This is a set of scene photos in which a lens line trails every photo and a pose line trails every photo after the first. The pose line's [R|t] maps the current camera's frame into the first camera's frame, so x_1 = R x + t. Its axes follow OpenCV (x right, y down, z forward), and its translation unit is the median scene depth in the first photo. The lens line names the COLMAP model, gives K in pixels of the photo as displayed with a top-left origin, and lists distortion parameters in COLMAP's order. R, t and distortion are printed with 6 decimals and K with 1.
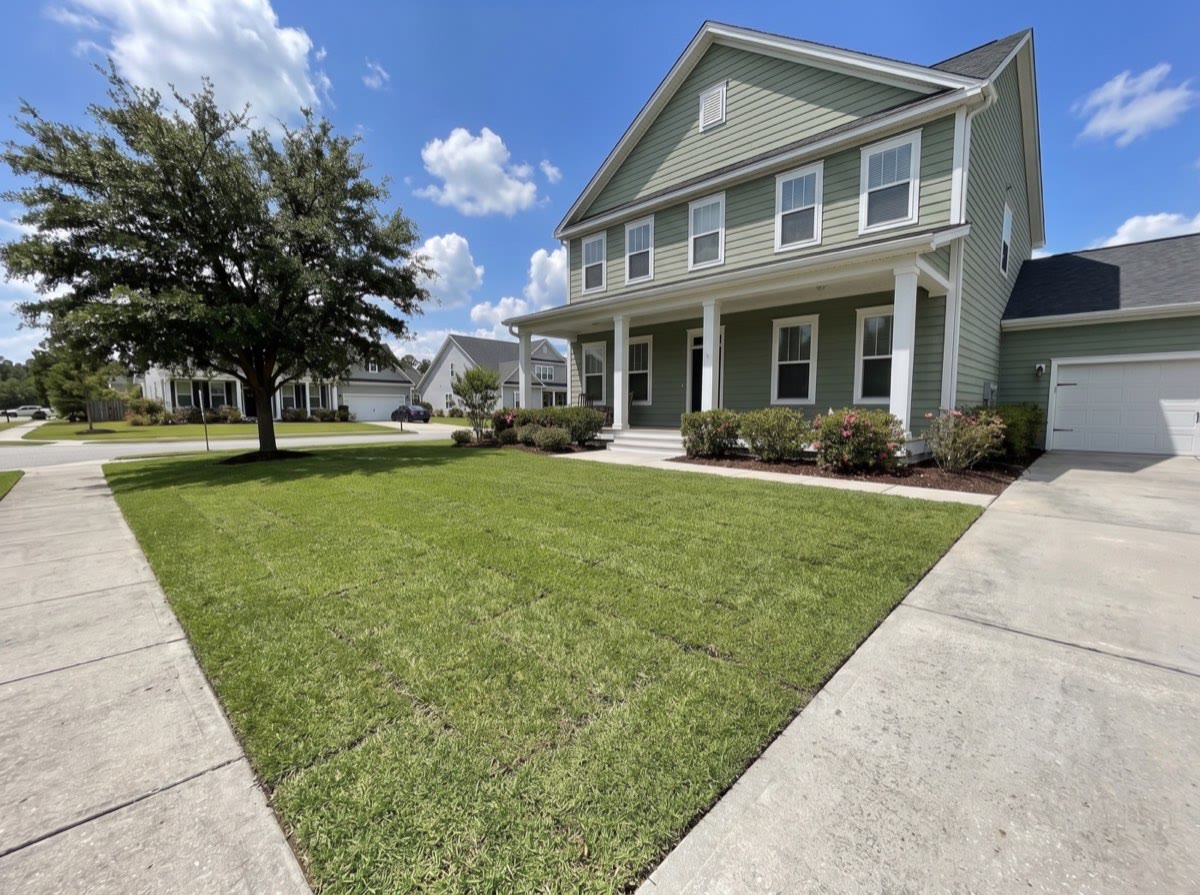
lens RADIAL K [[519.2, 0, 605.9], [0, 519.2, 455.3], [0, 0, 1]] dist [0.002267, 0.000027]
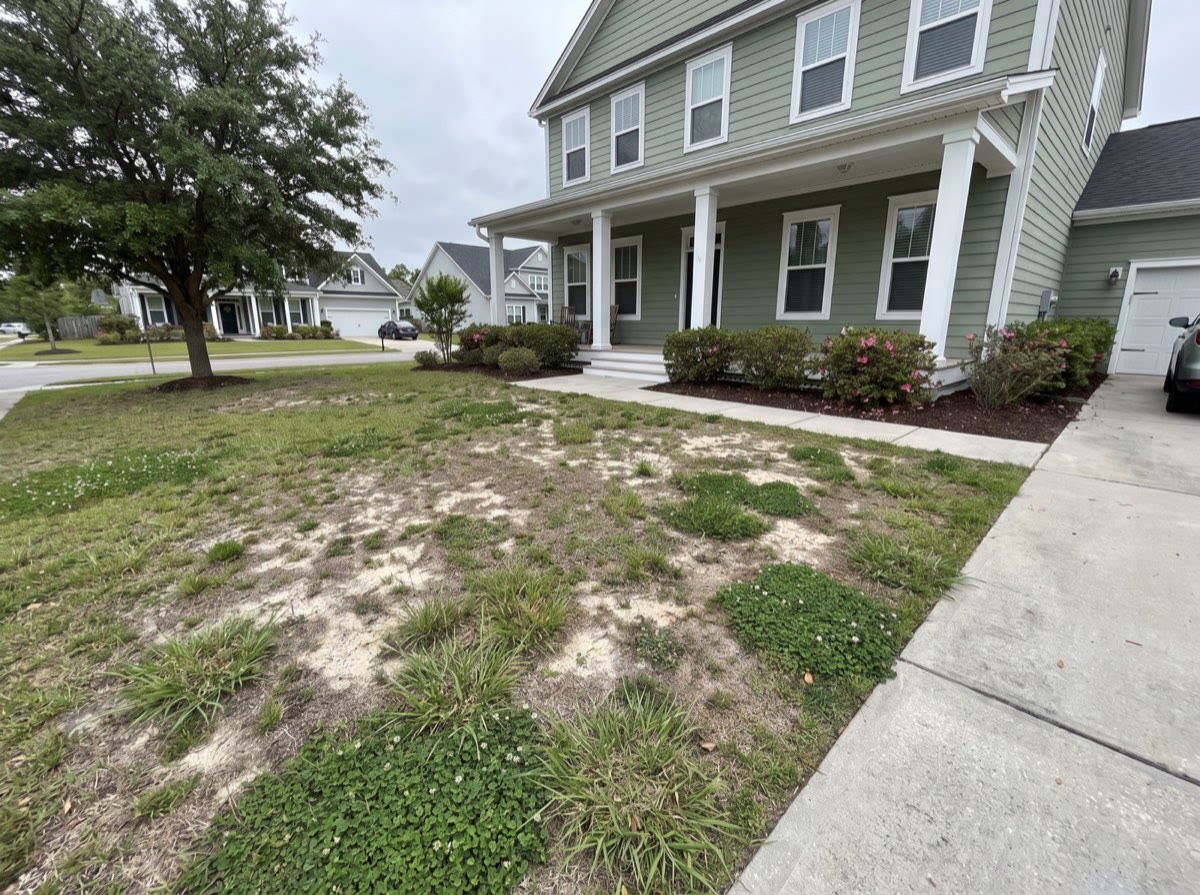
lens RADIAL K [[508.2, 0, 600.0], [0, 508.2, 447.5], [0, 0, 1]] dist [-0.002360, 0.000140]
pose [[0.998513, 0.009342, -0.053700, 0.072447], [-0.000948, 0.988030, 0.154261, -0.018316], [0.054498, -0.153981, 0.986570, 0.128552]]
